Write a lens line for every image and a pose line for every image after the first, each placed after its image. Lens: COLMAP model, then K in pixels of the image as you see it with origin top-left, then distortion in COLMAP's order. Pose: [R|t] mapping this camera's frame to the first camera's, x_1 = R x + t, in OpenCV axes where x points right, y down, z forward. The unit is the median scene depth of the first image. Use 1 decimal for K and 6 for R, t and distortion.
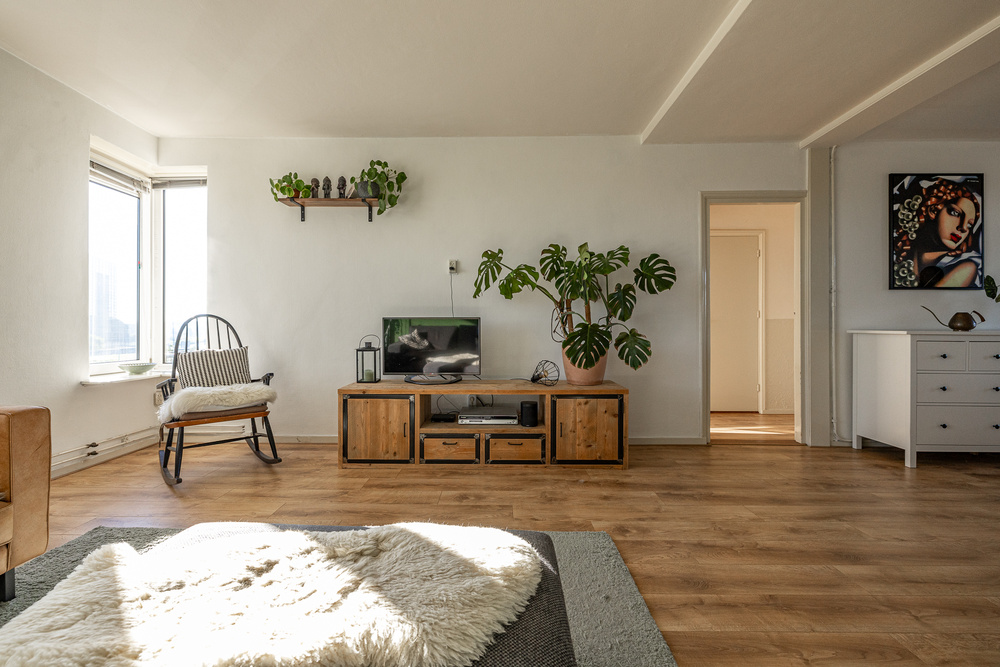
lens RADIAL K [[417.4, 0, 493.9], [0, 417.4, 329.3], [0, 0, 1]] dist [0.000782, -0.000007]
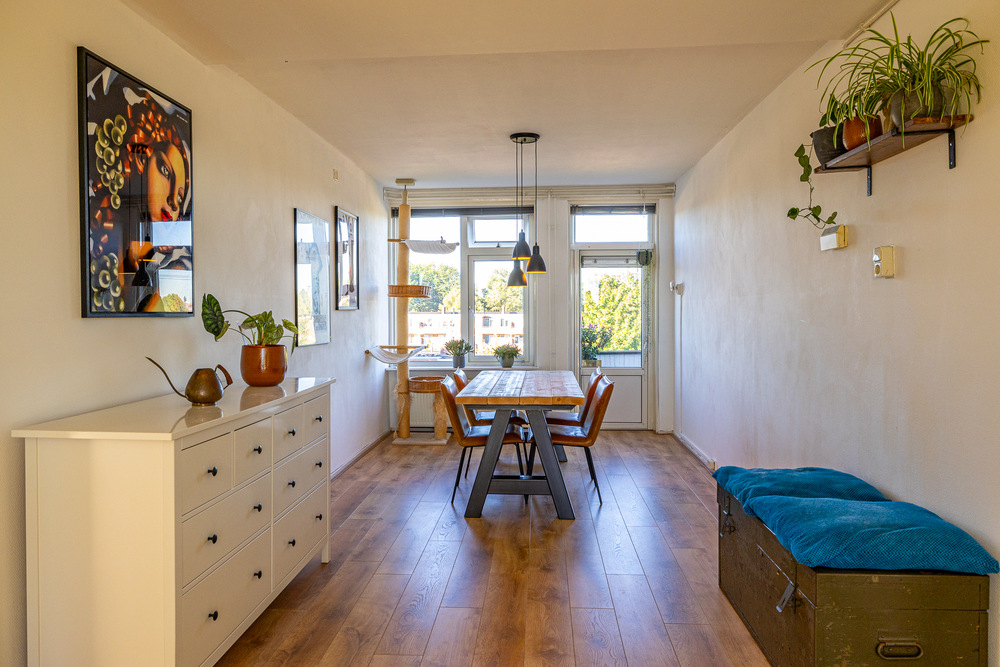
lens RADIAL K [[674.5, 0, 500.1], [0, 674.5, 327.2], [0, 0, 1]] dist [-0.002224, -0.000783]
pose [[0.060172, -0.023966, 0.997900, 0.281356], [0.001455, 0.999713, 0.023922, -0.101500], [-0.998187, 0.000013, 0.060190, 0.531465]]
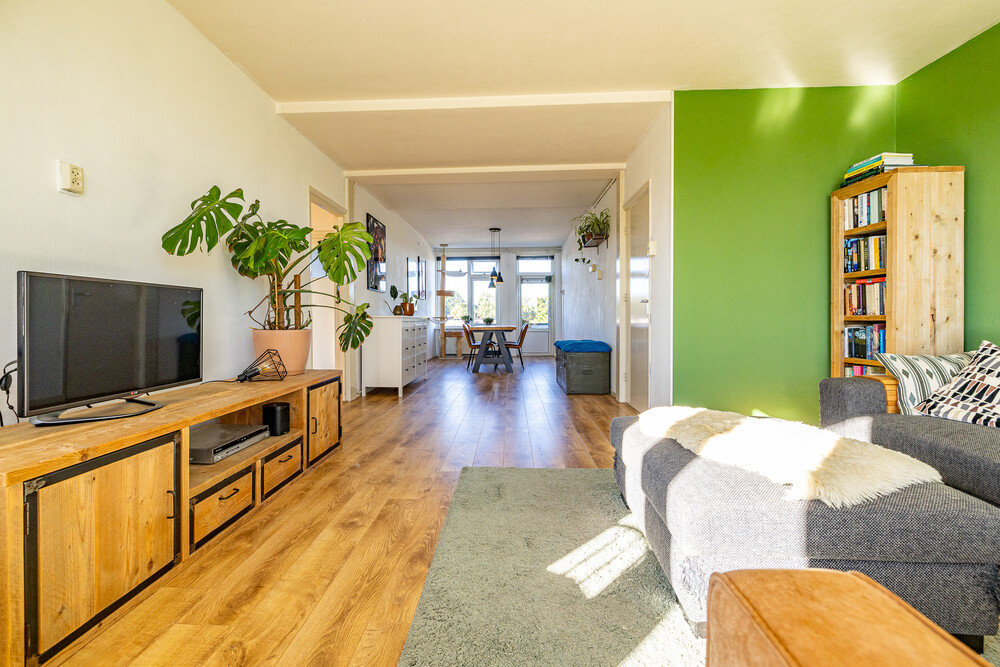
lens RADIAL K [[417.4, 0, 499.3], [0, 417.4, 327.2], [0, 0, 1]] dist [0.000782, -0.000007]
pose [[0.025630, -0.019864, 0.999474, -0.570551], [0.002845, 0.999800, 0.019797, 0.016095], [-0.999667, 0.002336, 0.025681, 0.483157]]
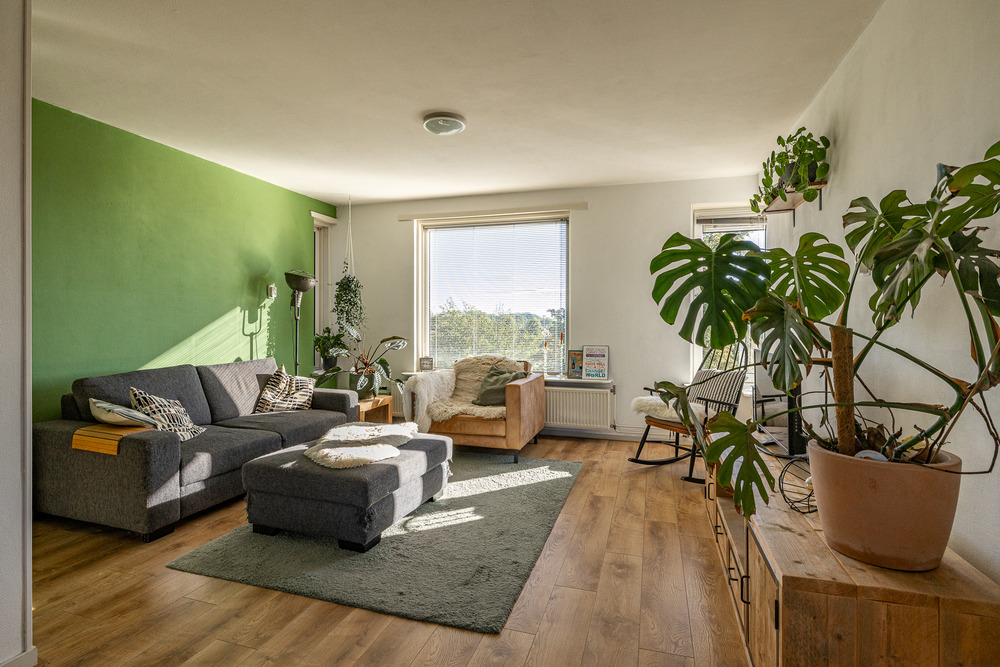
lens RADIAL K [[502.8, 0, 495.8], [0, 502.8, 325.2], [0, 0, 1]] dist [-0.000216, -0.000083]
pose [[-0.303961, 0.006574, -0.952662, 0.683491], [-0.004583, 0.999955, 0.008363, -0.070580], [0.952674, 0.006908, -0.303917, 0.731233]]
